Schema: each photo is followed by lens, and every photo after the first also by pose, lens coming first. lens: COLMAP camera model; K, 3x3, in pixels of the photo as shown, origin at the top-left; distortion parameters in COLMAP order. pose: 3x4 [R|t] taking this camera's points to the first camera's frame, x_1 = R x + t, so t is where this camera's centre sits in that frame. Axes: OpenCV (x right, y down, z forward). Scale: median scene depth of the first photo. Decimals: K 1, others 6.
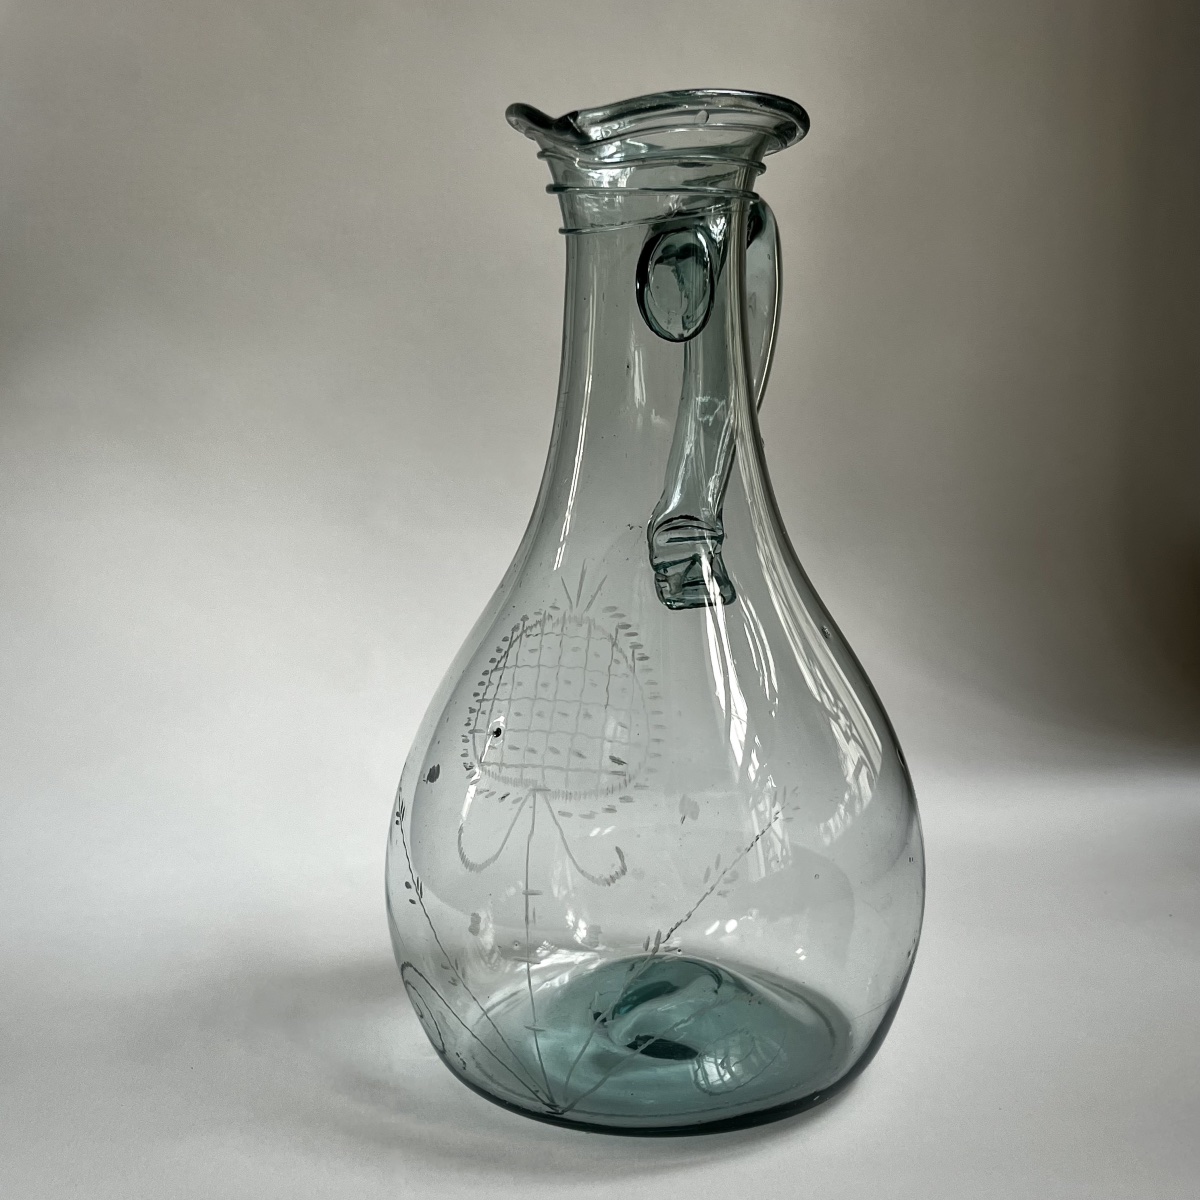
lens RADIAL K [[1476.7, 0, 602.0], [0, 1476.7, 633.7], [0, 0, 1]] dist [0.171971, -1.000040]
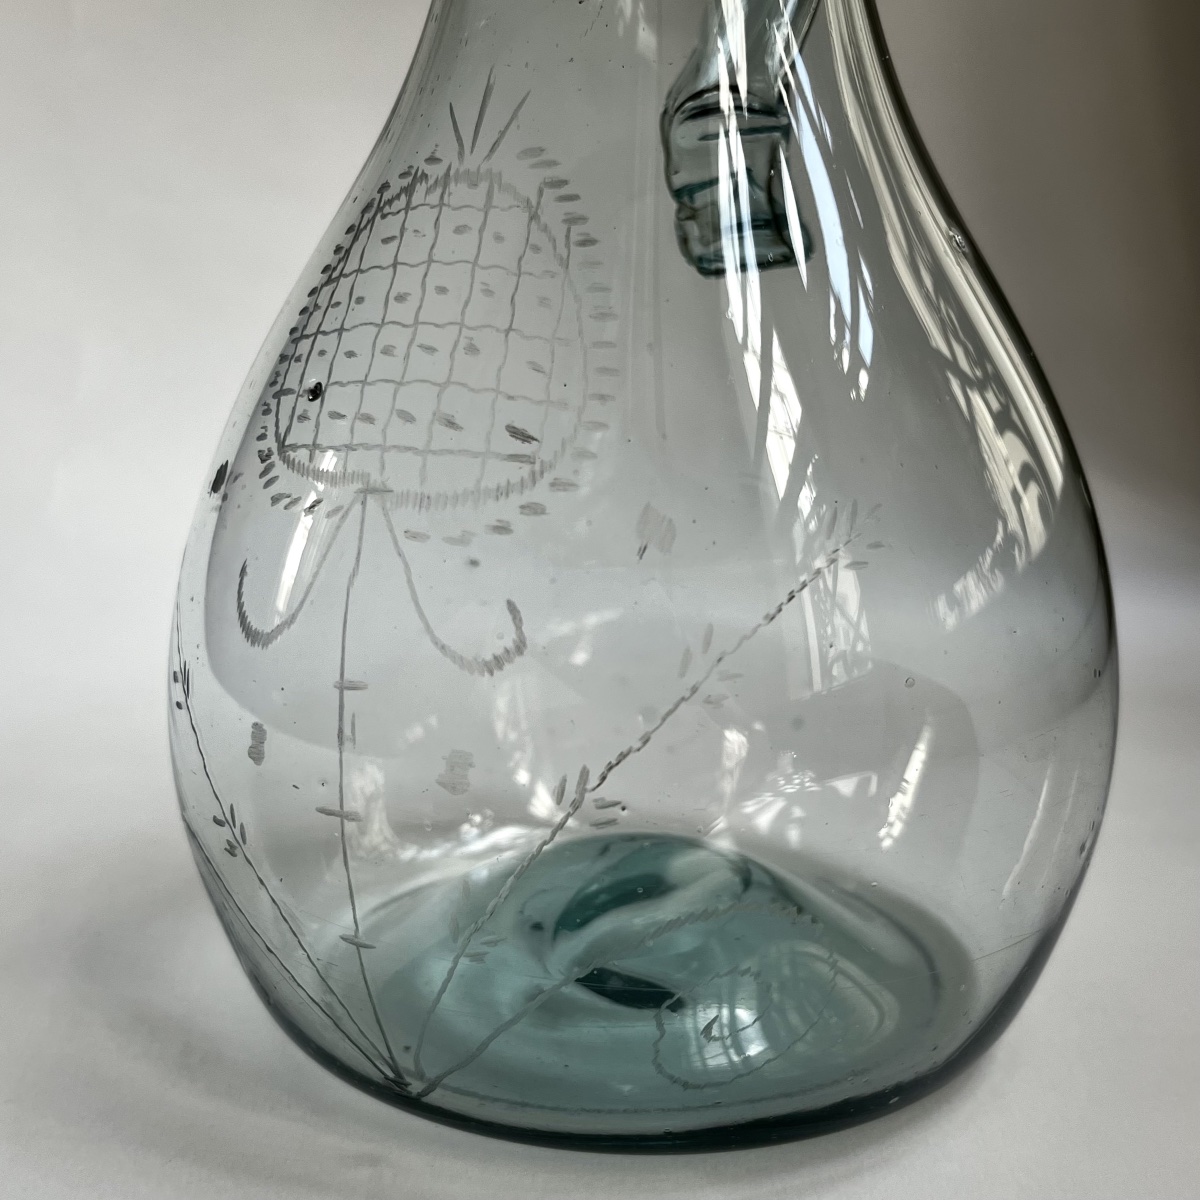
lens RADIAL K [[1476.7, 0, 602.0], [0, 1476.7, 633.7], [0, 0, 1]] dist [0.171971, -1.000040]
pose [[0.994472, 0.042075, -0.096199, 0.086830], [-0.036775, 0.997741, 0.056214, 0.120408], [0.098347, -0.052366, 0.993773, 0.478330]]
